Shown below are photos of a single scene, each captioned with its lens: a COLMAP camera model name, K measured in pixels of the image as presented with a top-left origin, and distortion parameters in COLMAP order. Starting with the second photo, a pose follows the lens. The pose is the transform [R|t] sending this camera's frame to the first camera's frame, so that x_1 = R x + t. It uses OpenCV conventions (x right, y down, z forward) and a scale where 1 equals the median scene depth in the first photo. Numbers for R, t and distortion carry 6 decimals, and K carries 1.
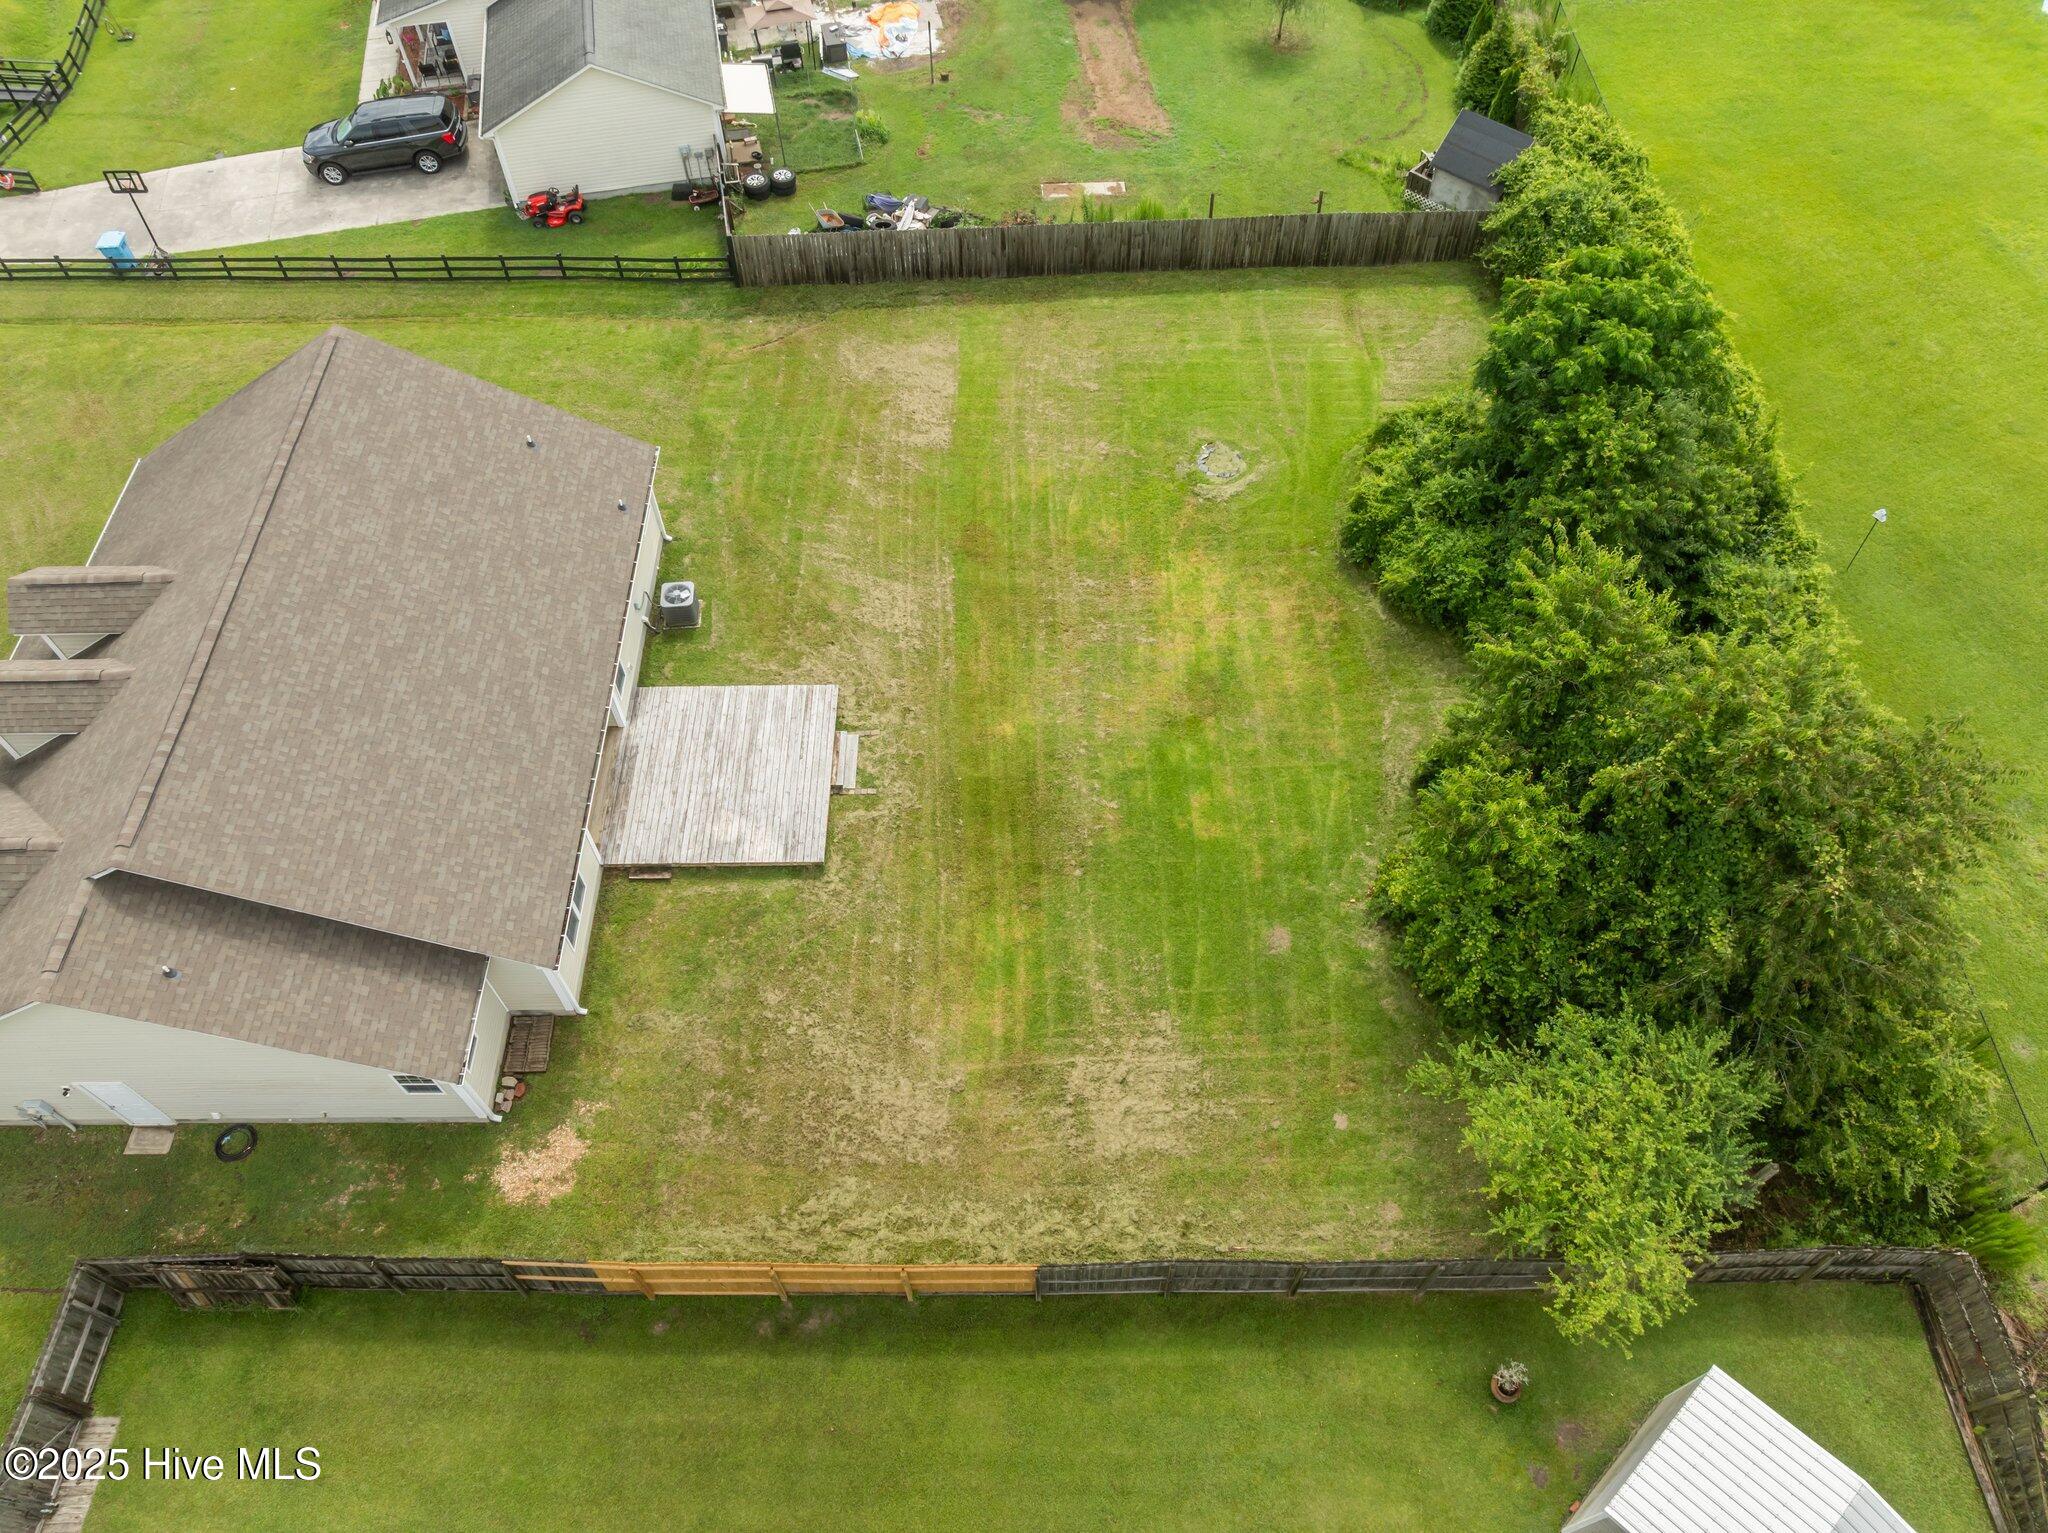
lens RADIAL K [[1440.2, 0, 1033.7], [0, 1440.2, 771.7], [0, 0, 1]] dist [-0.031354, -0.005901]
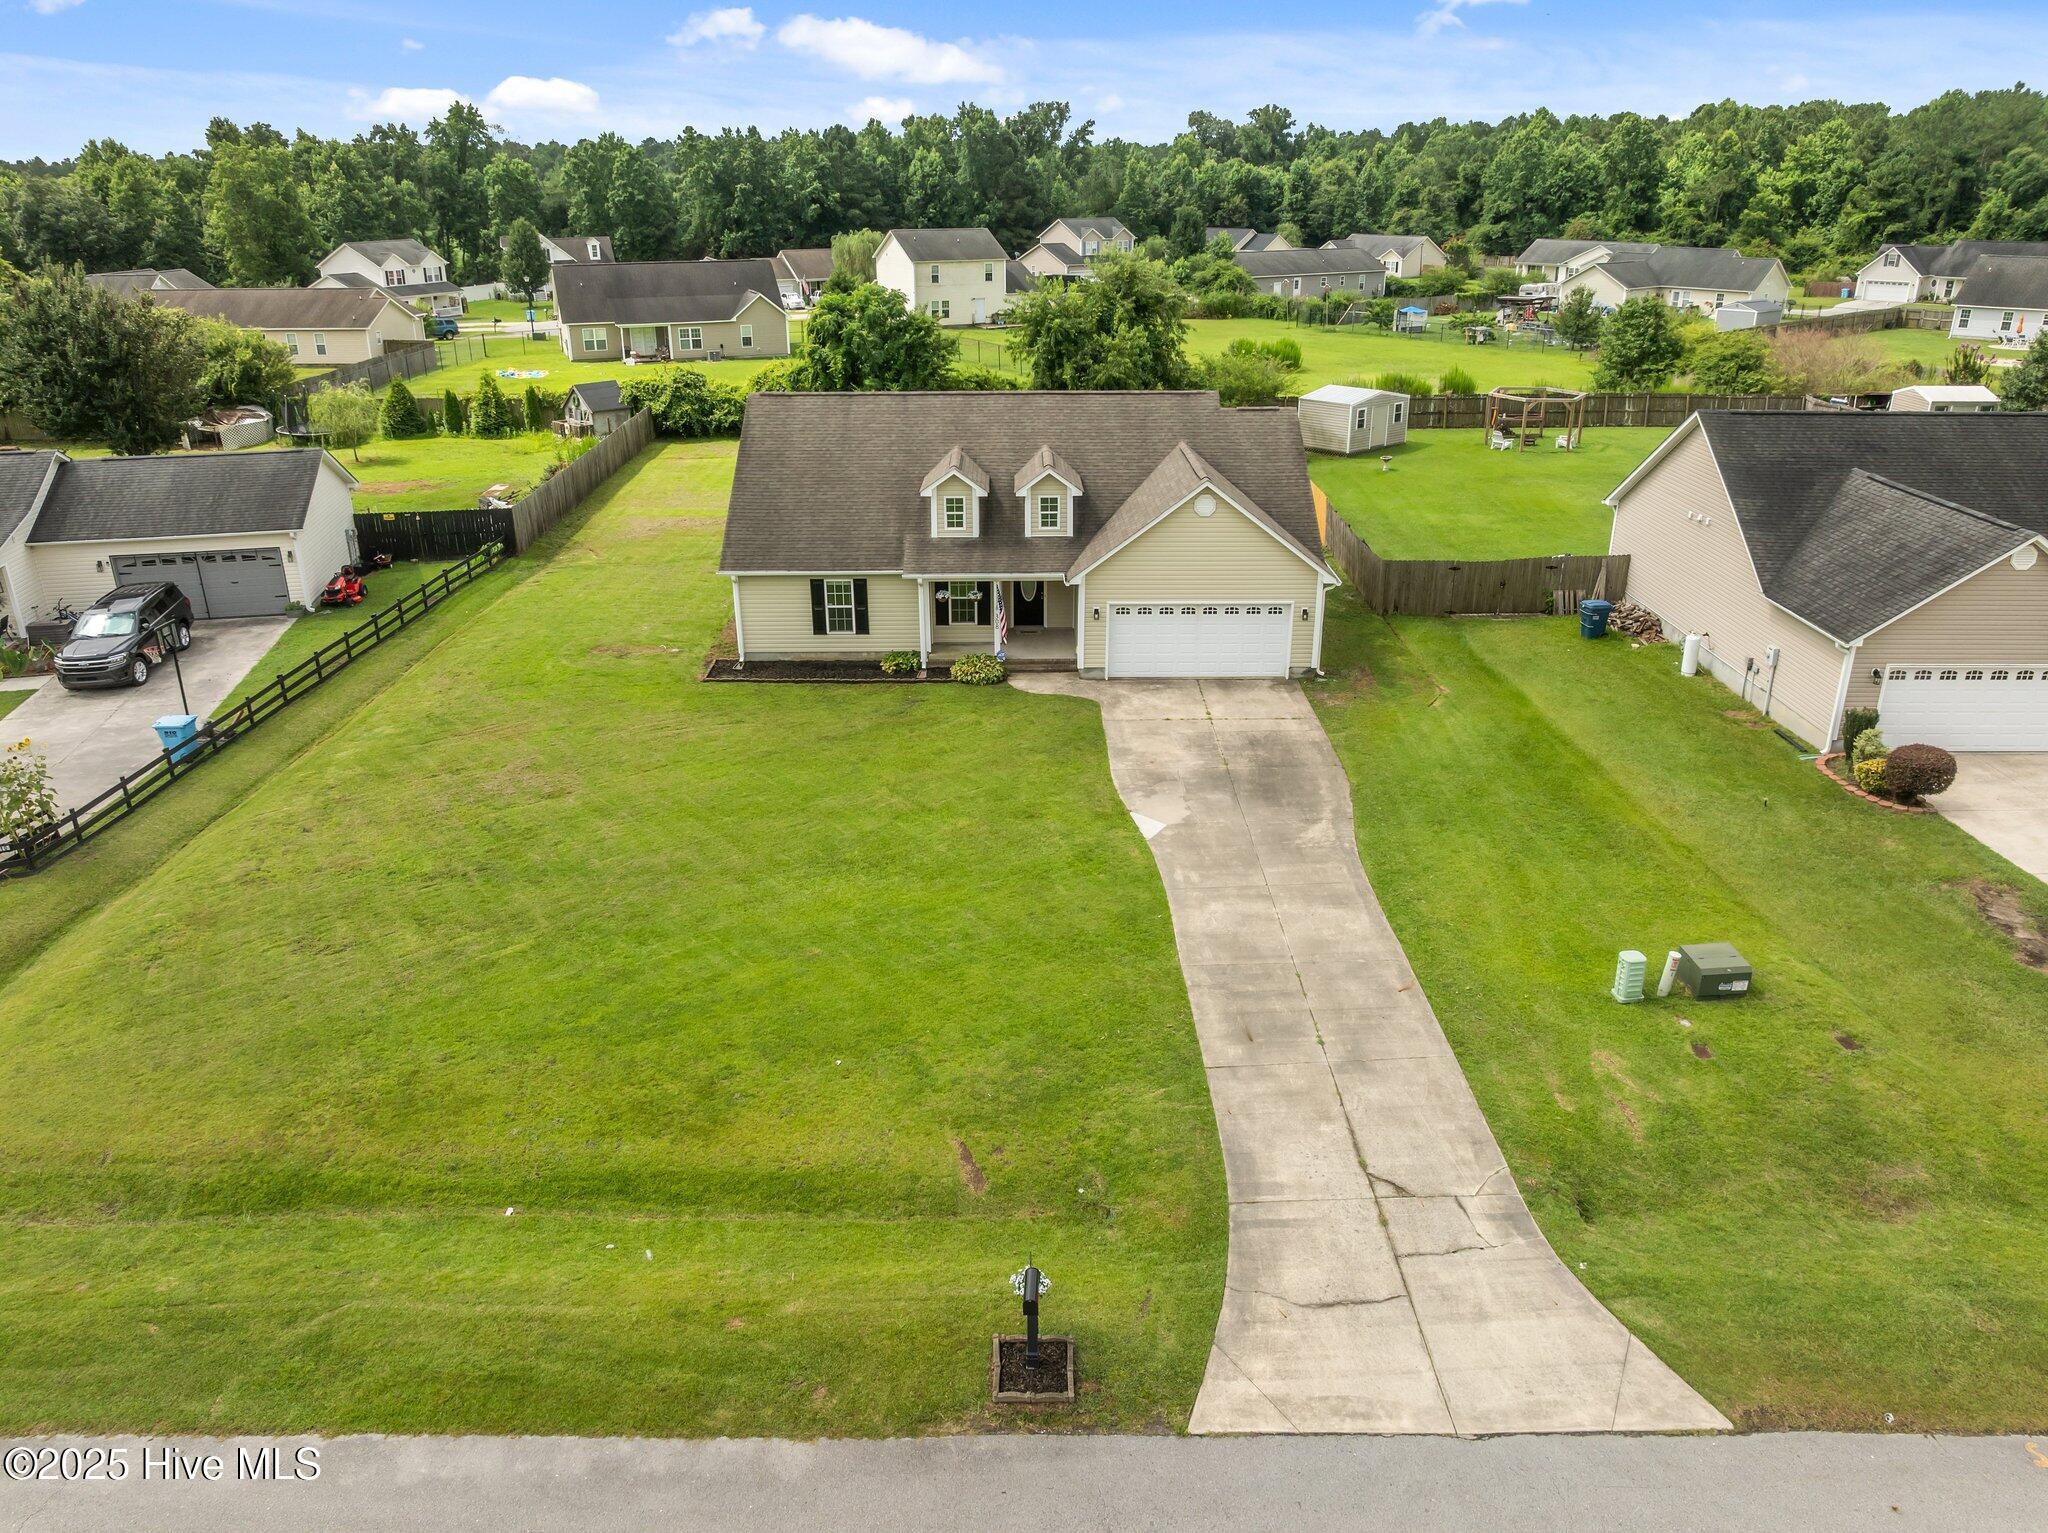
lens RADIAL K [[1444.2, 0, 1034.2], [0, 1444.2, 758.9], [0, 0, 1]] dist [-0.043869, 0.014843]
pose [[0.002821, -0.369531, 0.929214, -1.728640], [0.821281, 0.530993, 0.208672, -0.176706], [-0.570517, 0.762557, 0.304987, 0.637360]]
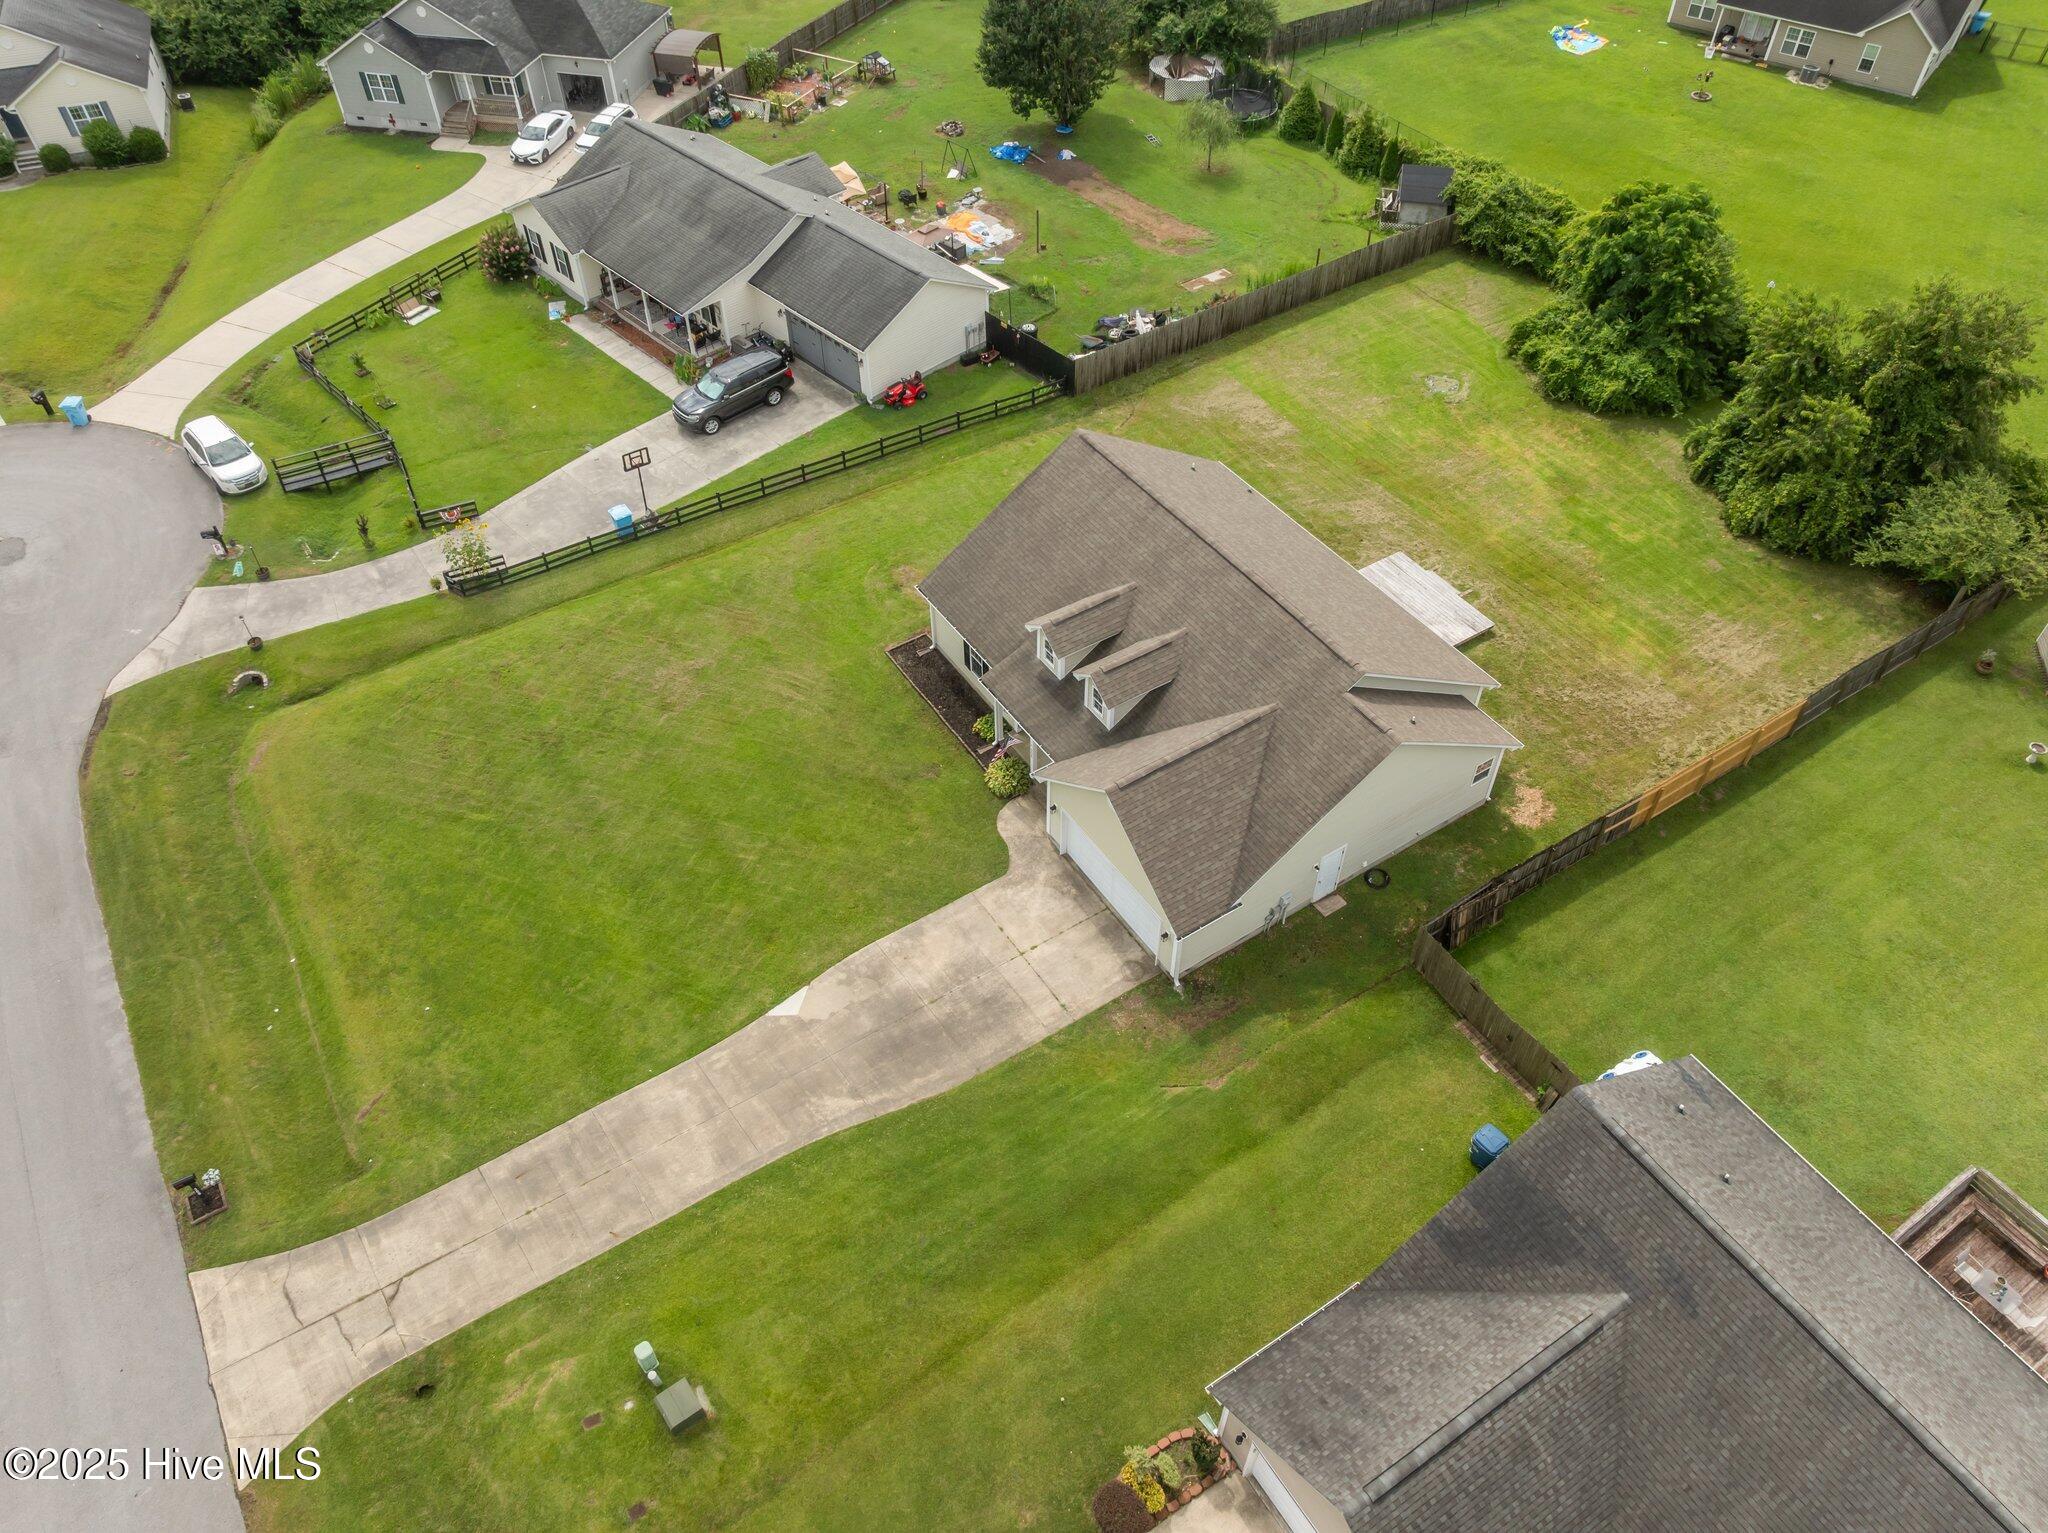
lens RADIAL K [[1451.2, 0, 1033.7], [0, 1451.2, 765.0], [0, 0, 1]] dist [-0.033713, -0.004335]
pose [[0.843453, -0.390054, 0.369384, -1.125103], [0.438497, 0.897112, -0.053952, 0.057876], [-0.310334, 0.207480, 0.927710, -0.290431]]
